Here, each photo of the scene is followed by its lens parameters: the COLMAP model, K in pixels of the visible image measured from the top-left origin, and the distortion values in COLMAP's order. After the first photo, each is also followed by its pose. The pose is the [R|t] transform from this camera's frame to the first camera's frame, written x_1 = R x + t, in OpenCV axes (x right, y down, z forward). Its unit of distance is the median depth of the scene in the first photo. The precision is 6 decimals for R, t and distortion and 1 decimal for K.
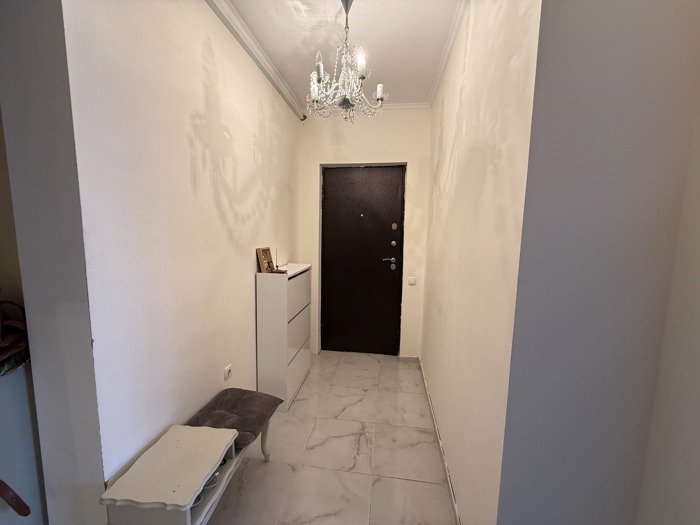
lens RADIAL K [[277.9, 0, 348.9], [0, 277.9, 263.2], [0, 0, 1]] dist [-0.000462, 0.000030]
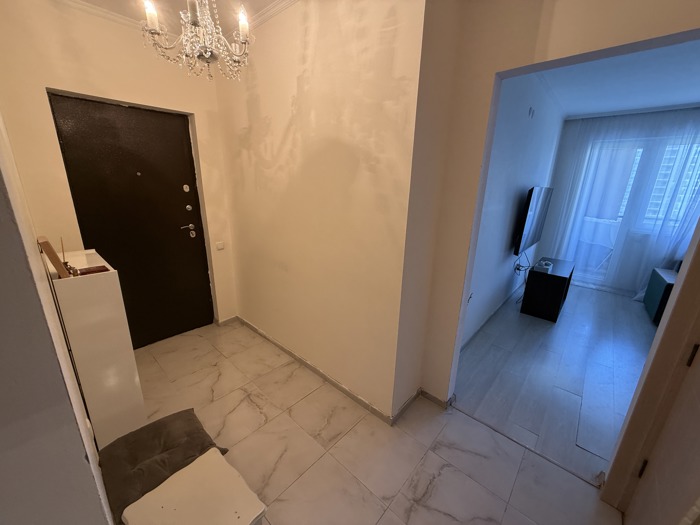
lens RADIAL K [[277.9, 0, 348.9], [0, 277.9, 263.2], [0, 0, 1]] dist [-0.000462, 0.000030]
pose [[0.564370, -0.231766, 0.792320, -0.310122], [0.077589, 0.970424, 0.228598, -0.066490], [-0.821868, -0.067538, 0.565661, 0.068417]]
